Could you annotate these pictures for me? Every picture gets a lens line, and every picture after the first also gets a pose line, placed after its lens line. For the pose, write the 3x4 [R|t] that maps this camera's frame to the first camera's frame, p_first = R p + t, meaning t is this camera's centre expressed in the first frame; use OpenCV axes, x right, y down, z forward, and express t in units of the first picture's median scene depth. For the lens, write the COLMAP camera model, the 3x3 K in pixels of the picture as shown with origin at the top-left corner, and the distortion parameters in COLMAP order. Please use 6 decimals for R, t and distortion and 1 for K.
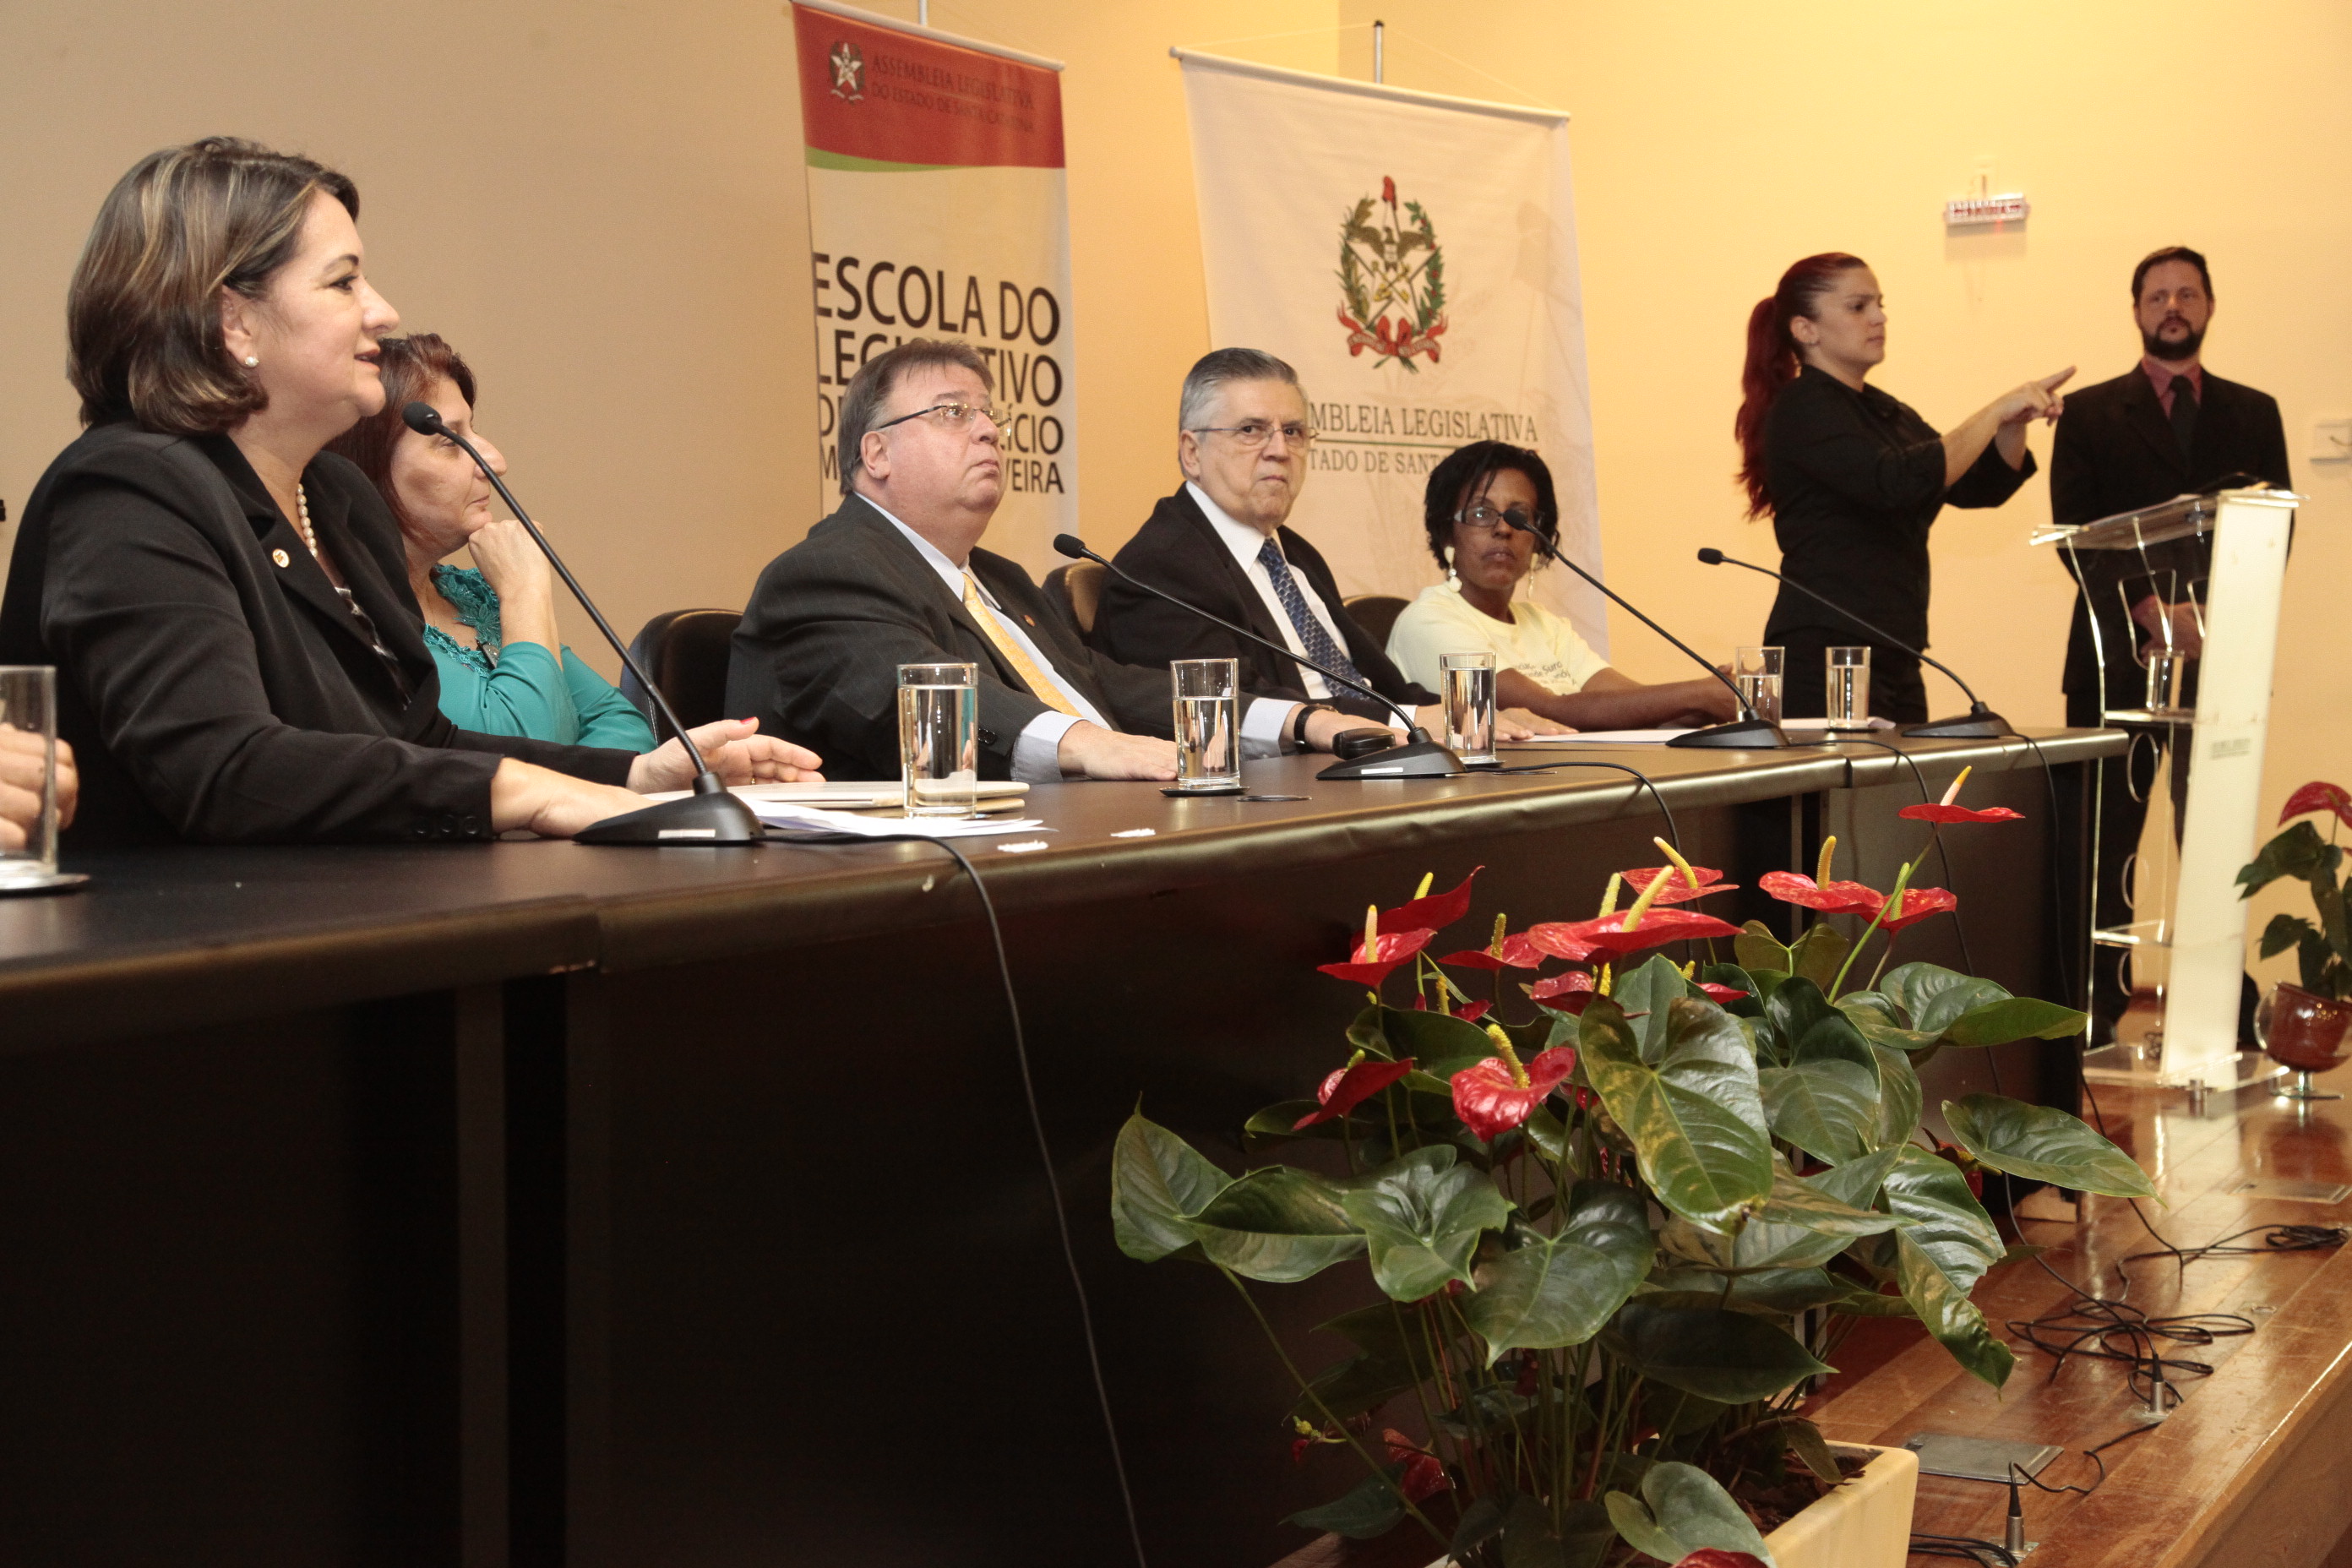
lens RADIAL K [[3528.9, 0, 1225.0], [0, 3528.9, 761.2], [0, 0, 1]] dist [0.204973, 0.000000]
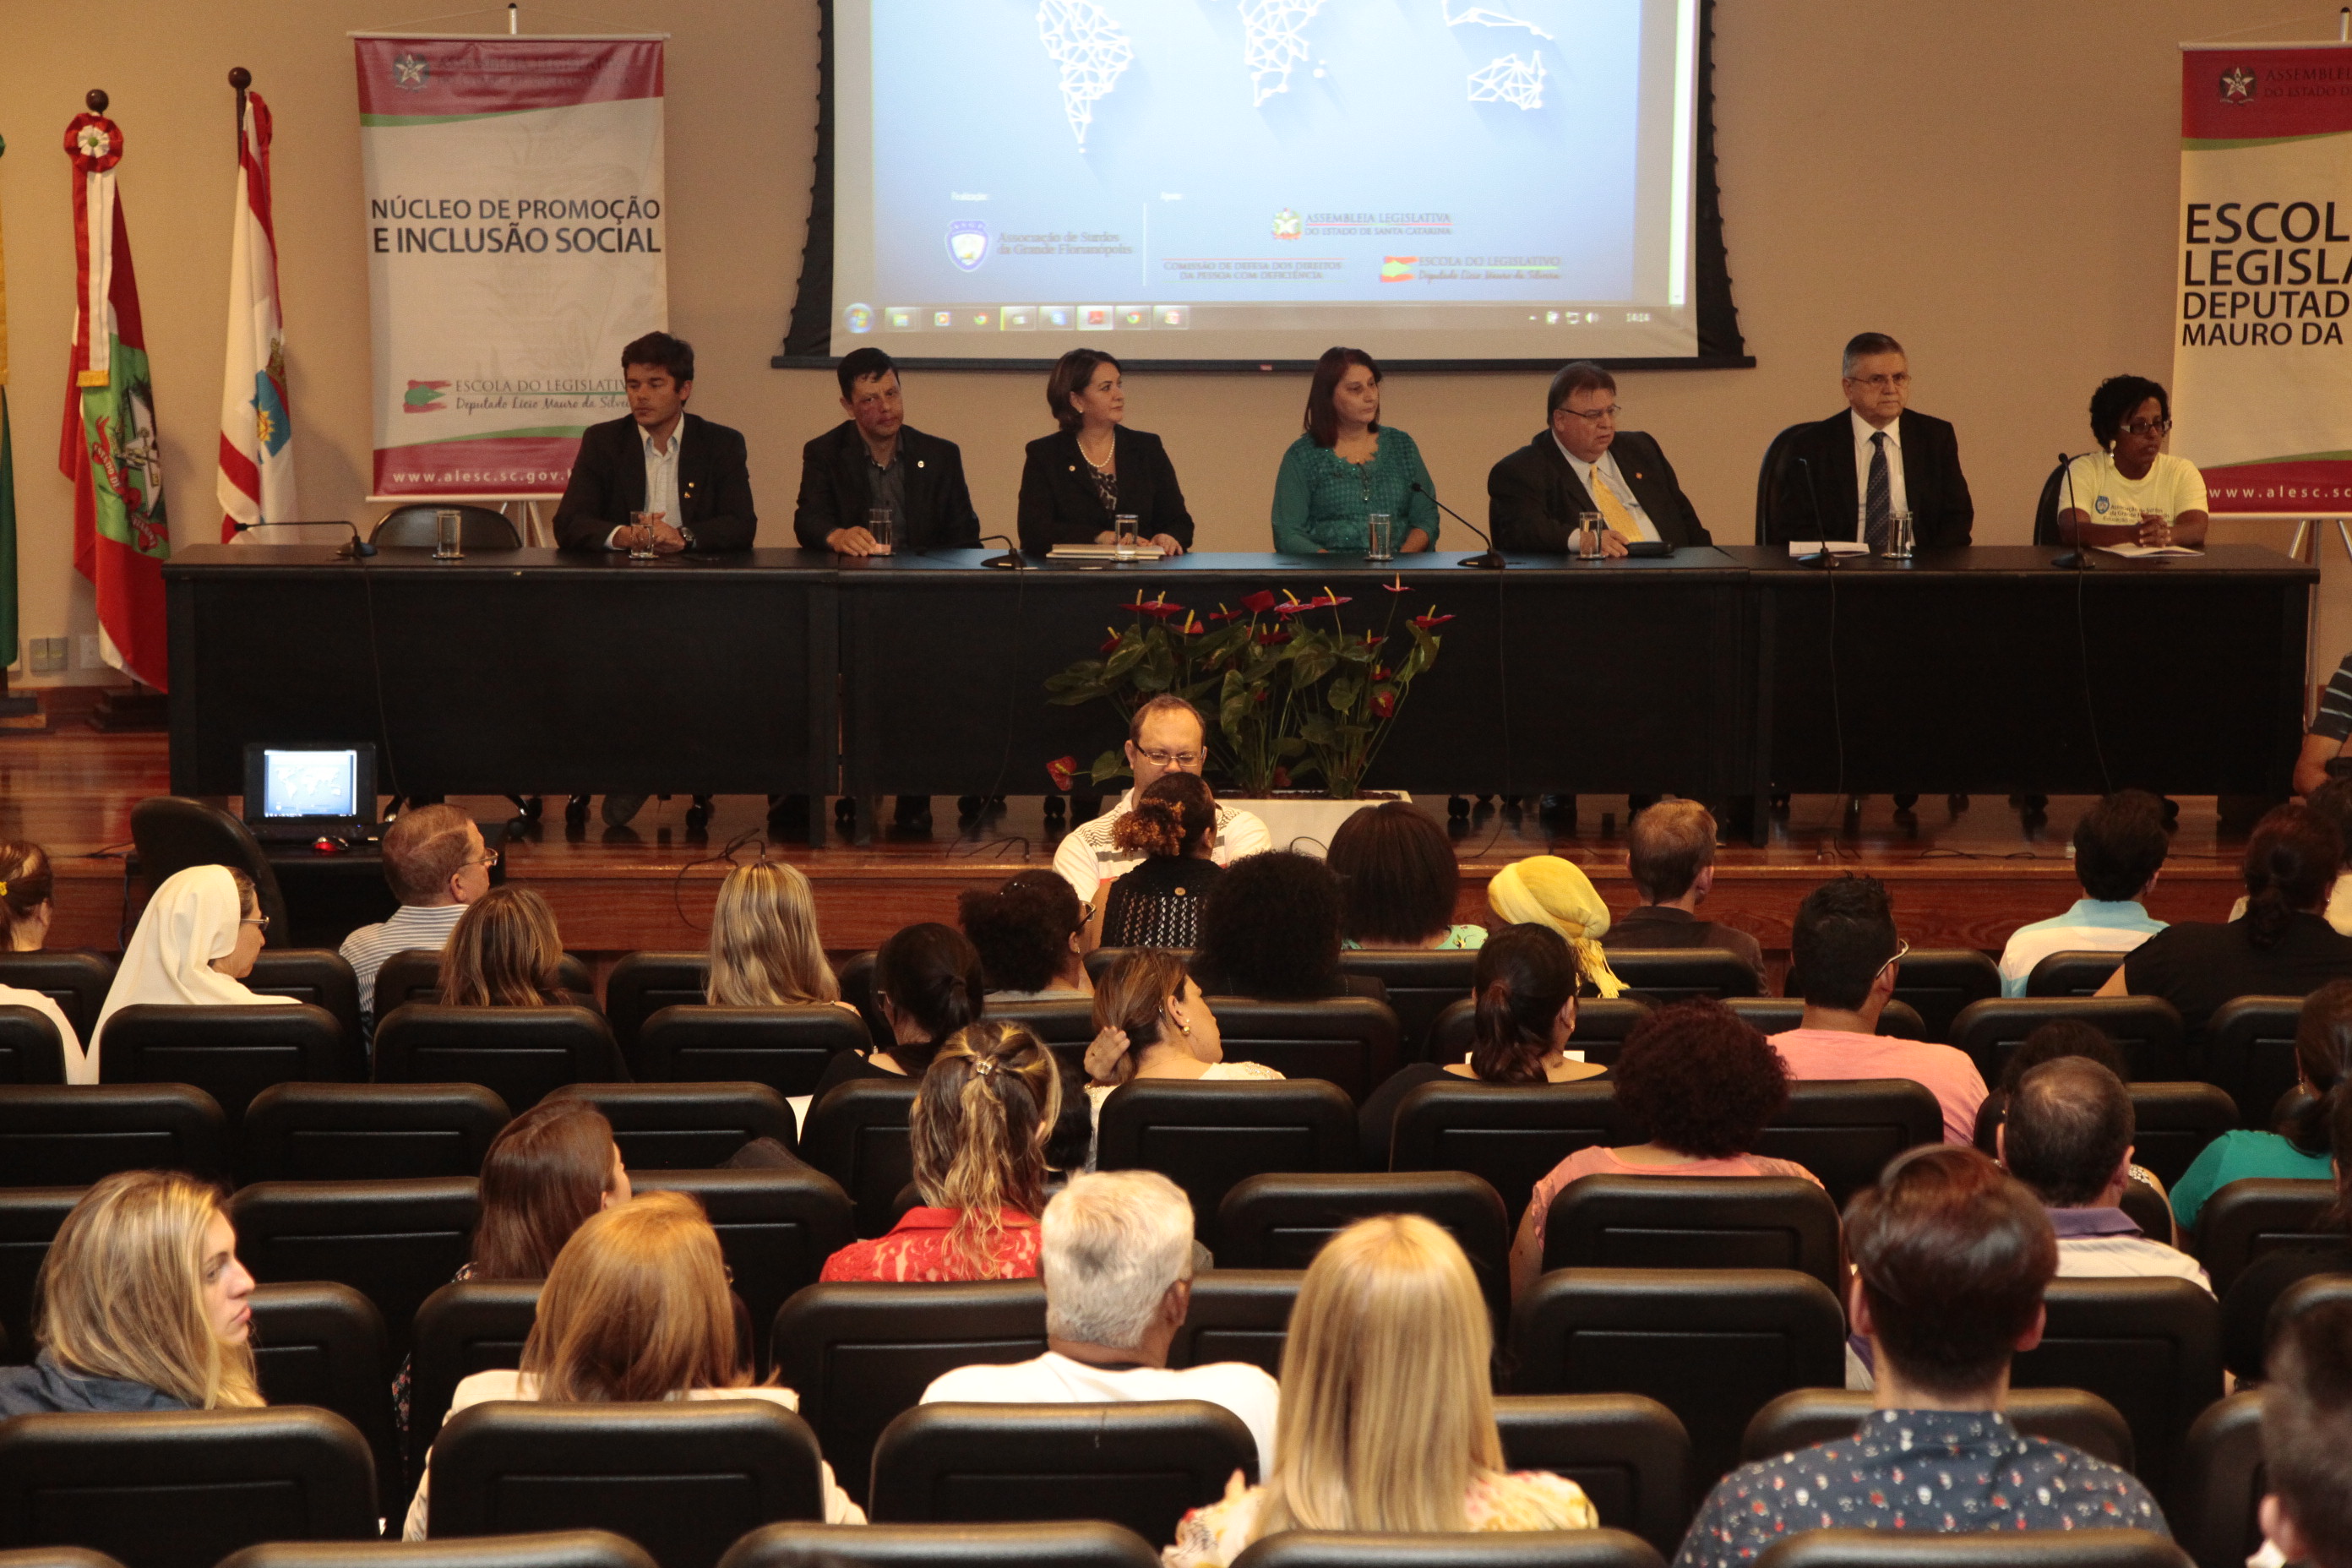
lens RADIAL K [[4981.5, 0, 1180.4], [0, 4981.5, 767.3], [0, 0, 1]] dist [0.433612, 0.000000]
pose [[0.495761, 0.121463, -0.859923, 1.611897], [-0.039410, 0.992298, 0.117440, -0.137485], [0.867564, -0.024333, 0.496729, -0.532841]]
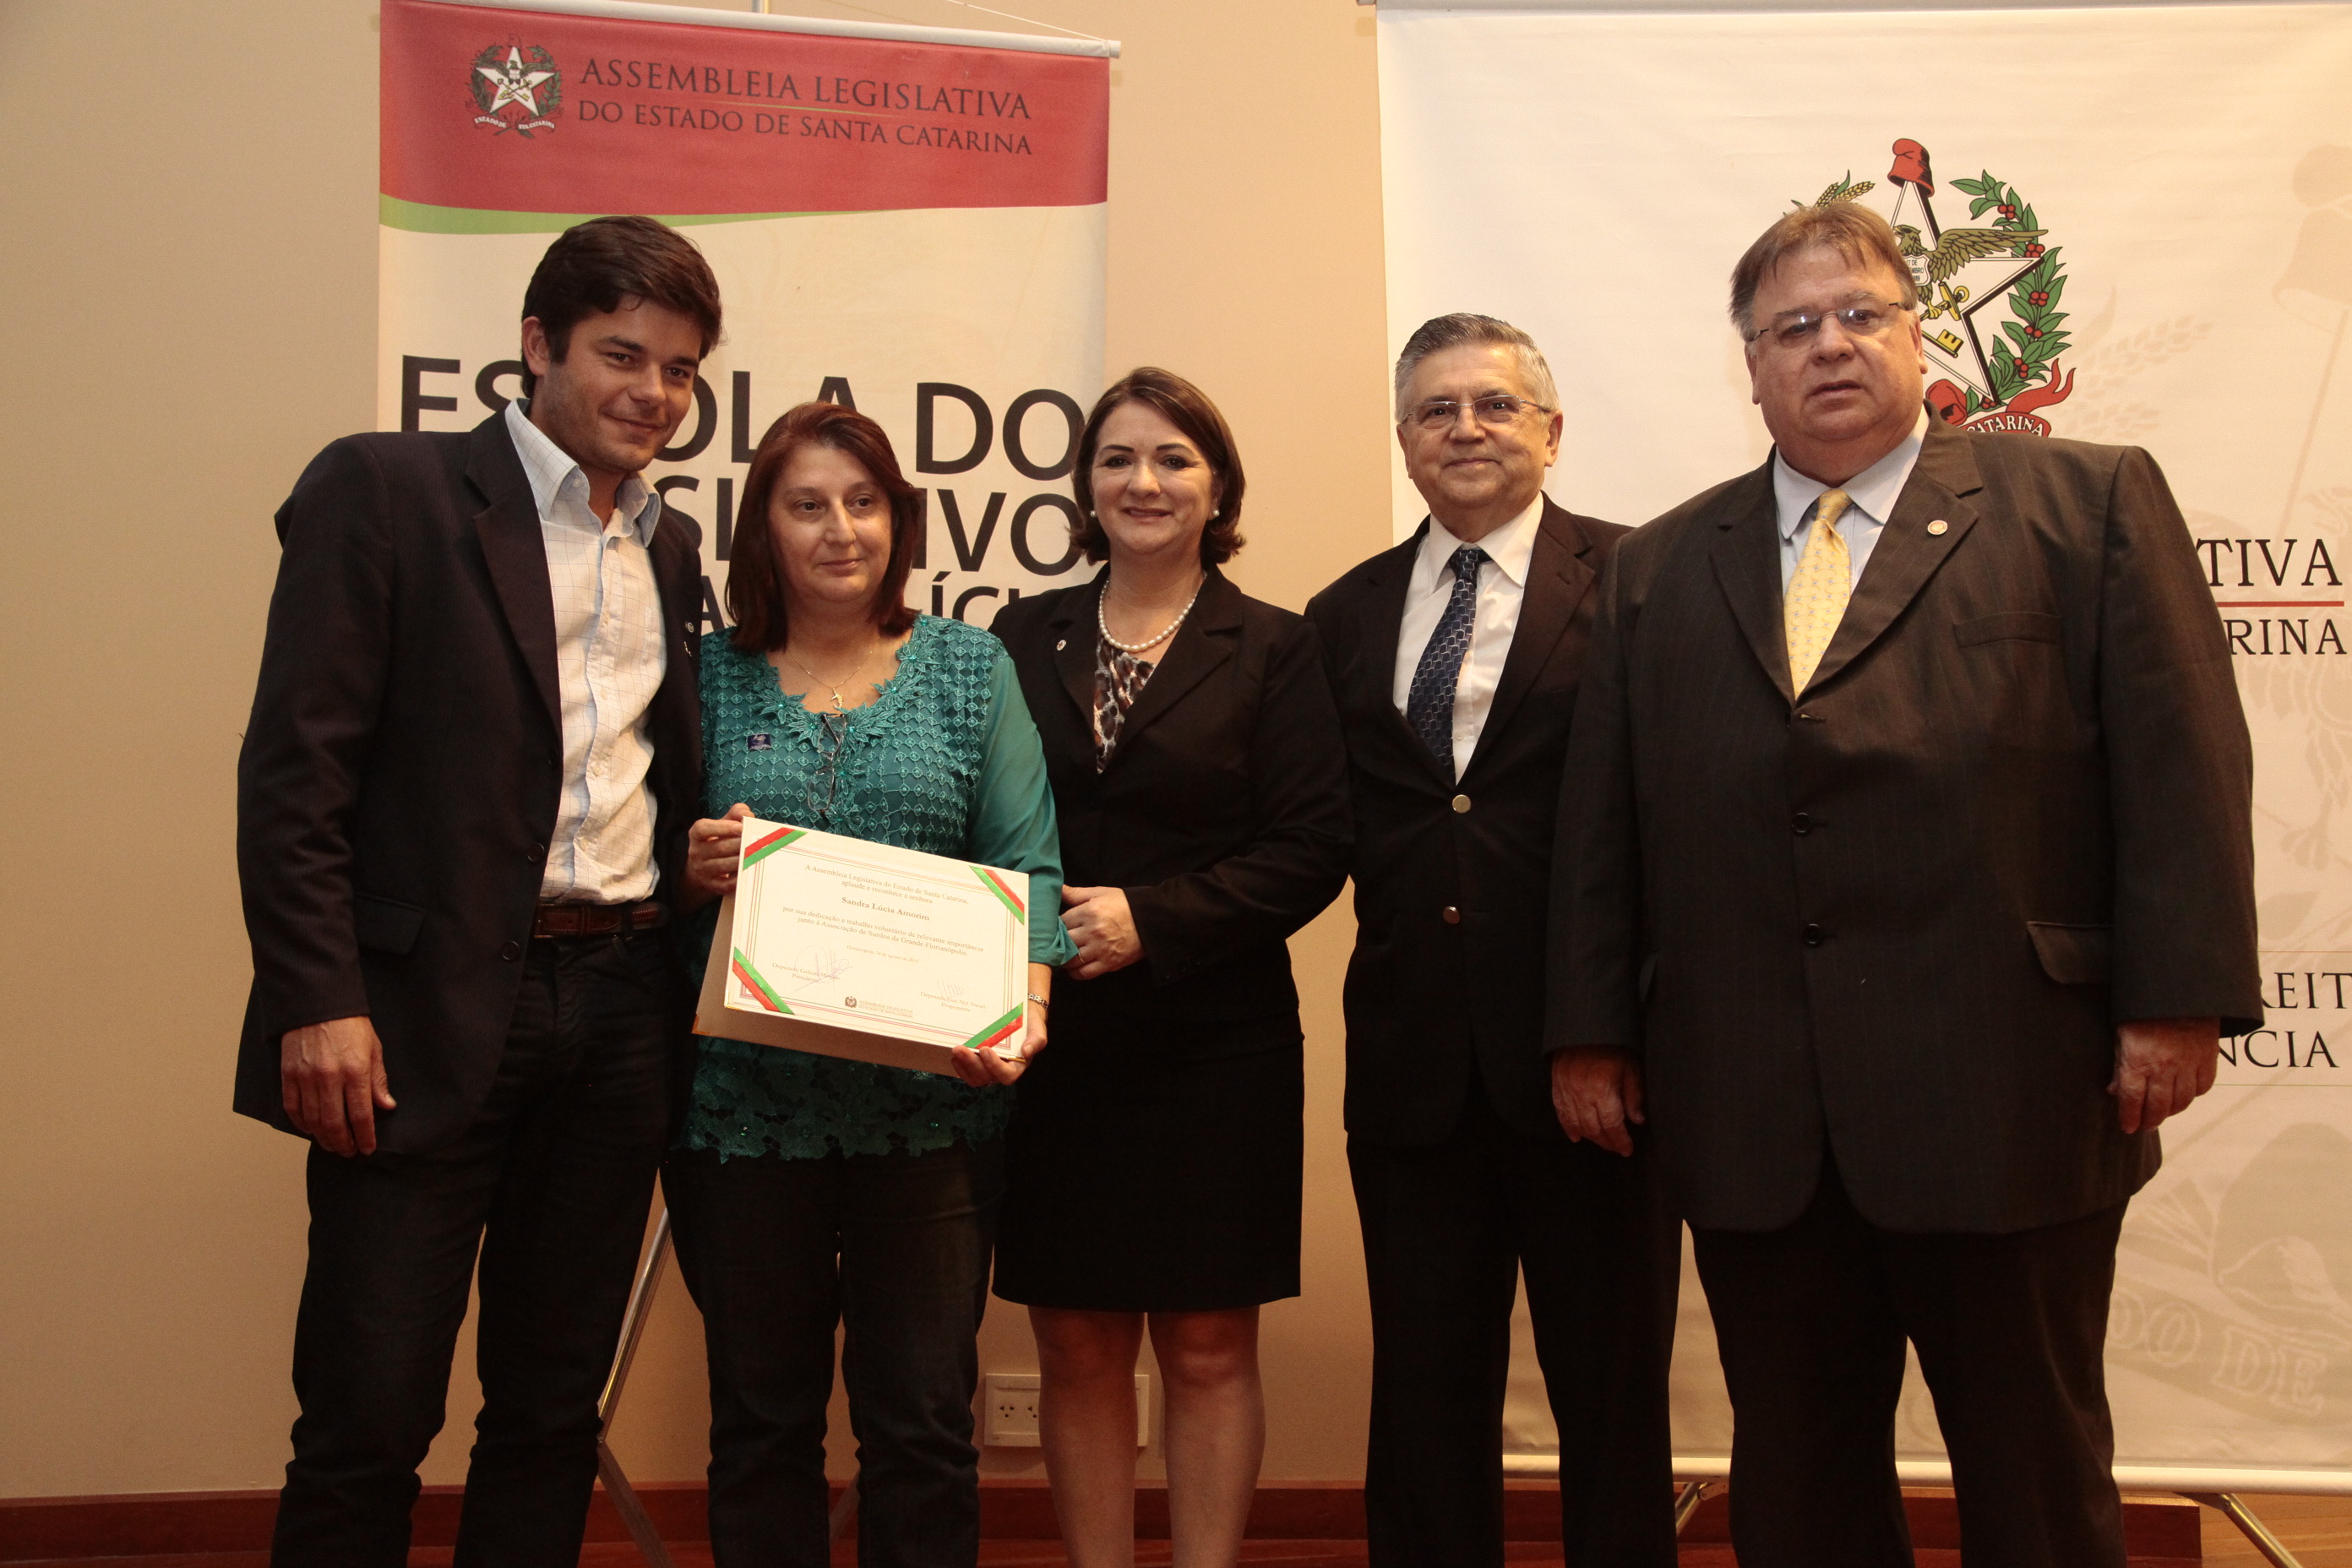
lens RADIAL K [[2691.2, 0, 1187.3], [0, 2691.2, 730.7], [0, 0, 1]] dist [0.103531, 0.000000]
pose [[0.656107, -0.045734, -0.753281, 0.345344], [-0.039386, 0.994727, -0.094698, -0.029934], [0.753640, 0.091800, 0.650846, 0.753733]]
